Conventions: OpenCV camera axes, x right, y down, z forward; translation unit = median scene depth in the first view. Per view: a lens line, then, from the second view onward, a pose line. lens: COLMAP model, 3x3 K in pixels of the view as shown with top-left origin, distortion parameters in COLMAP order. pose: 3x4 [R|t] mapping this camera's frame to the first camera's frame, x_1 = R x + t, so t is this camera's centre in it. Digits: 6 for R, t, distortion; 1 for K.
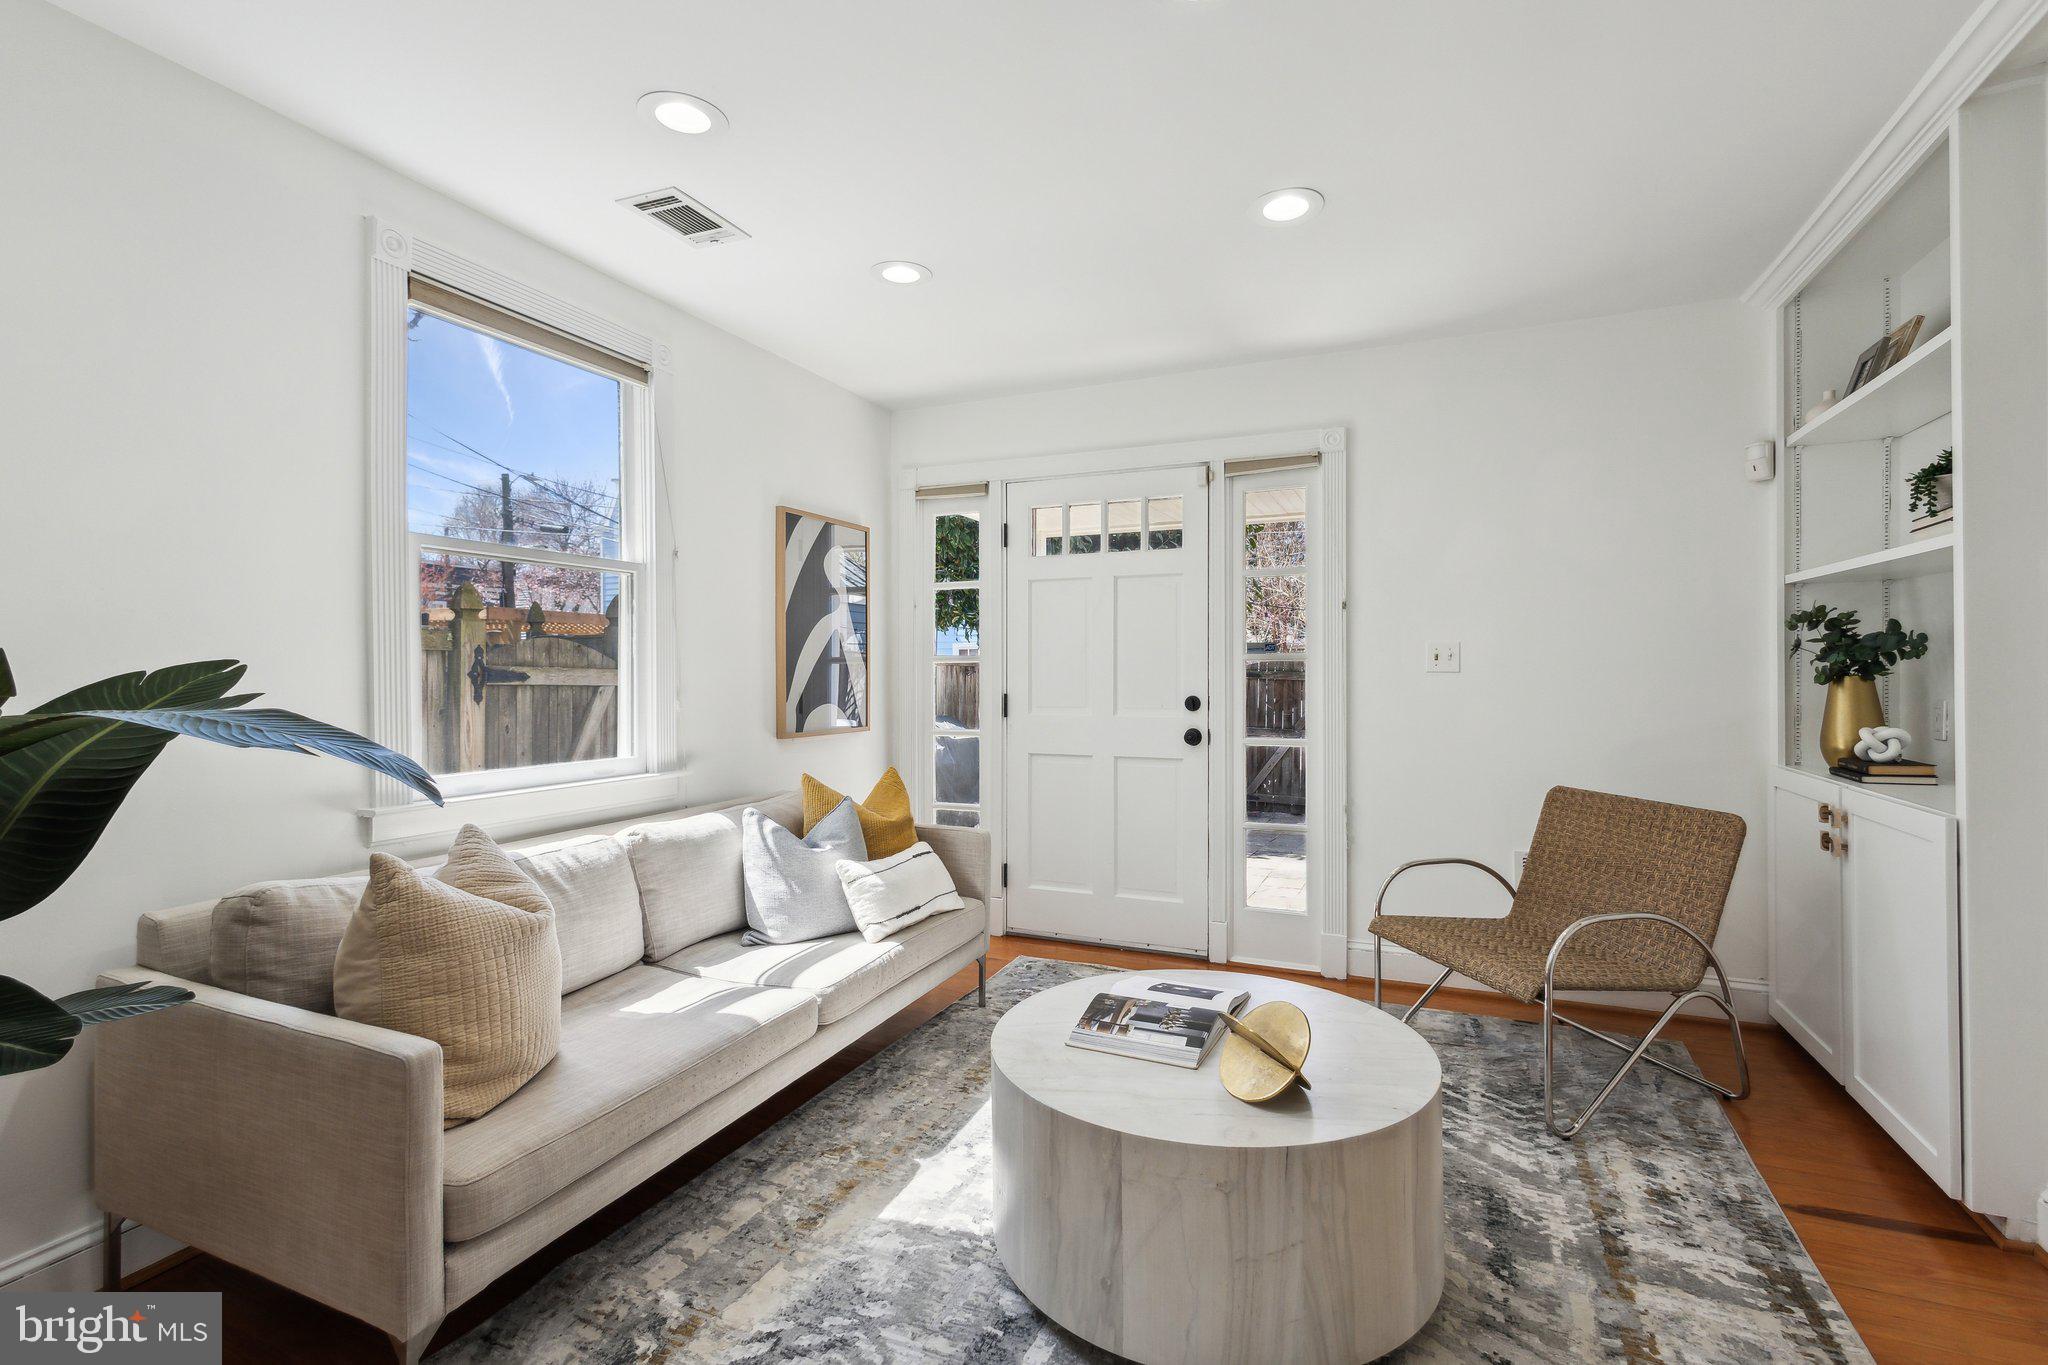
lens RADIAL K [[945.9, 0, 1020.6], [0, 945.9, 679.6], [0, 0, 1]] dist [-0.000170, 0.000083]
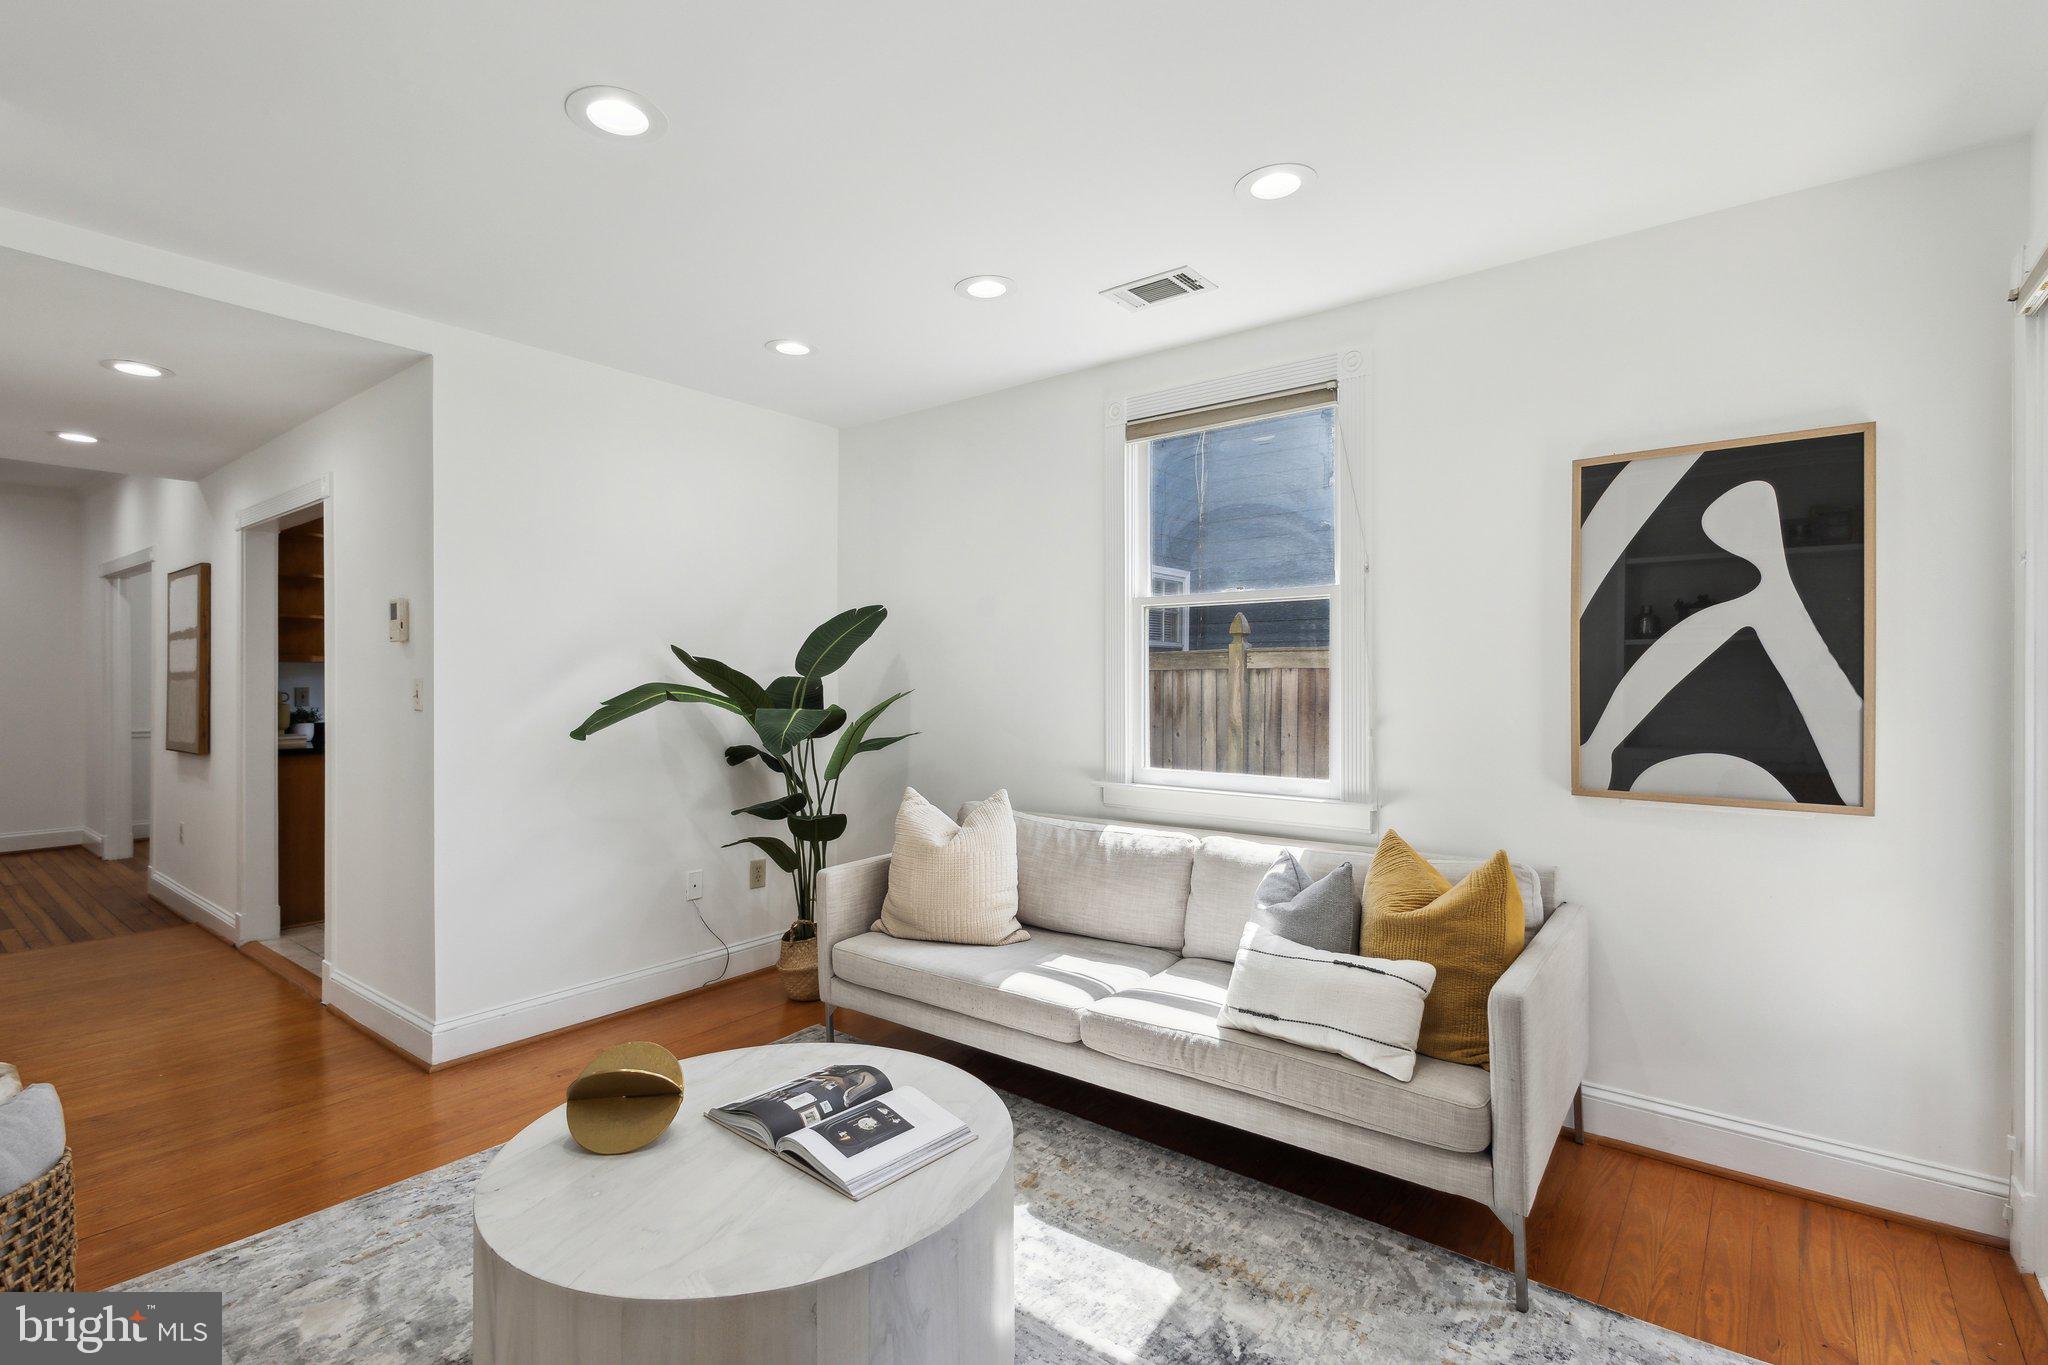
lens RADIAL K [[945.9, 0, 1026.8], [0, 945.9, 671.1], [0, 0, 1]] dist [-0.000170, 0.000083]
pose [[-0.255235, -0.002007, -0.966877, 0.661447], [-0.005335, 0.999986, -0.000668, -0.033106], [0.966864, 0.004988, -0.255242, 0.988201]]
